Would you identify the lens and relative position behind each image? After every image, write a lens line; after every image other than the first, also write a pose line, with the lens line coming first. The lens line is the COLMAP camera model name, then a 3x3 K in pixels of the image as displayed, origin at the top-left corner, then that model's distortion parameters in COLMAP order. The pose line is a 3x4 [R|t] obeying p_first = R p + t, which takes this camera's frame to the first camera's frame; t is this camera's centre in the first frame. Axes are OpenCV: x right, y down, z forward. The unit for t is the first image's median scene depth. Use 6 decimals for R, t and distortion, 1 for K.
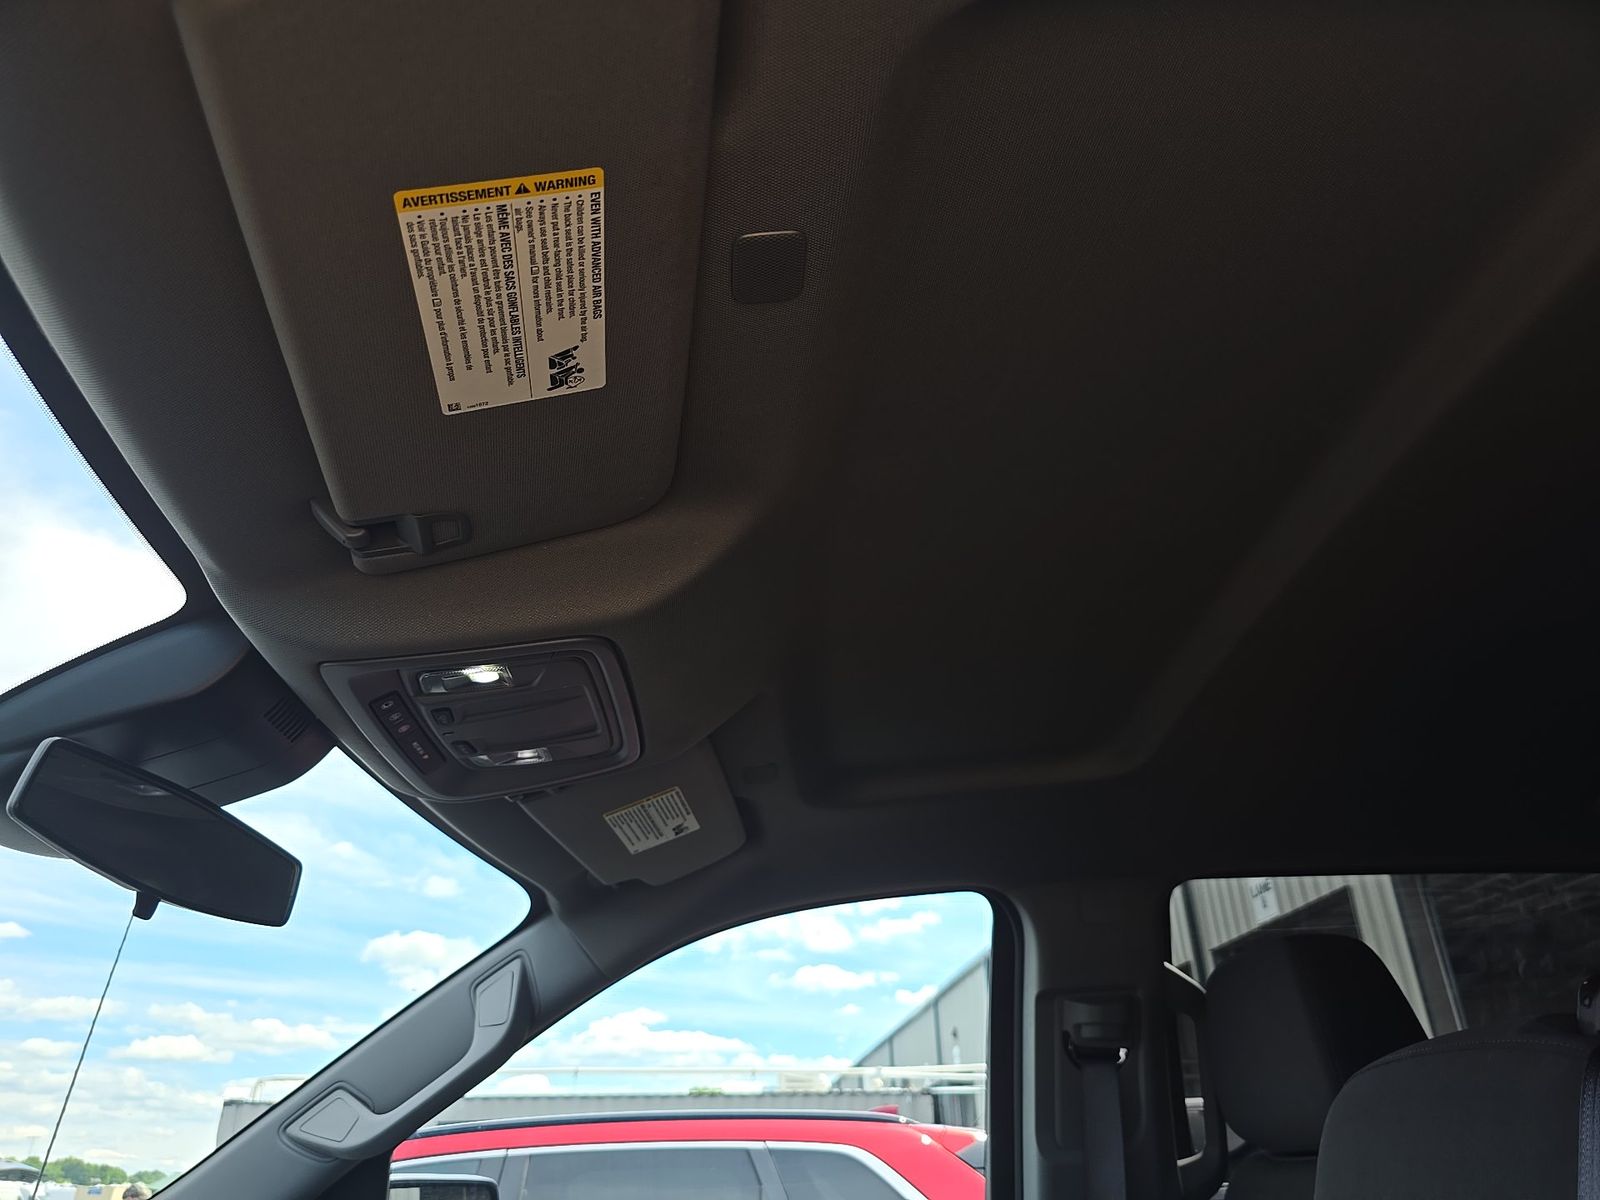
lens RADIAL K [[1119.3, 0, 814.0], [0, 1119.3, 602.3], [0, 0, 1]] dist [0.018223, -0.023638]
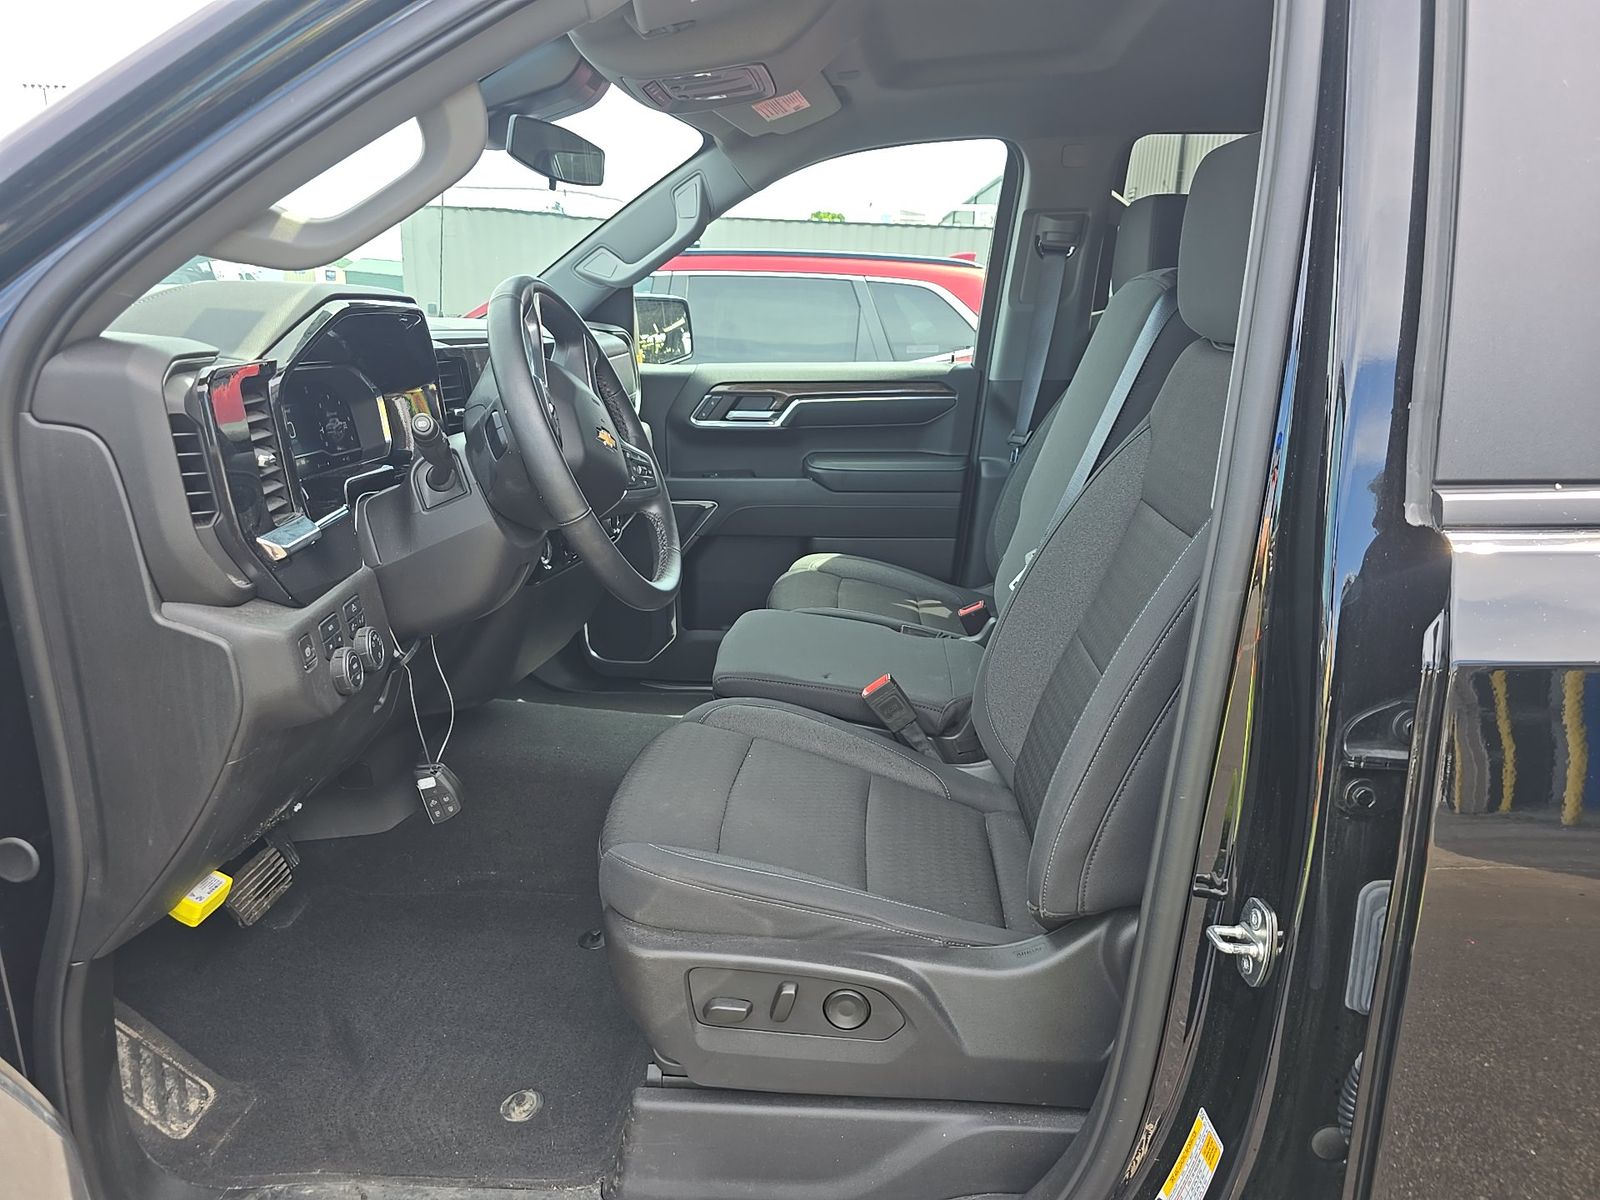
lens RADIAL K [[1119.3, 0, 807.6], [0, 1119.3, 603.0], [0, 0, 1]] dist [0.018223, -0.023638]
pose [[0.993512, 0.077065, -0.083639, 0.073600], [-0.000208, 0.736648, 0.676276, -0.318625], [0.113730, -0.671871, 0.731884, -0.570708]]
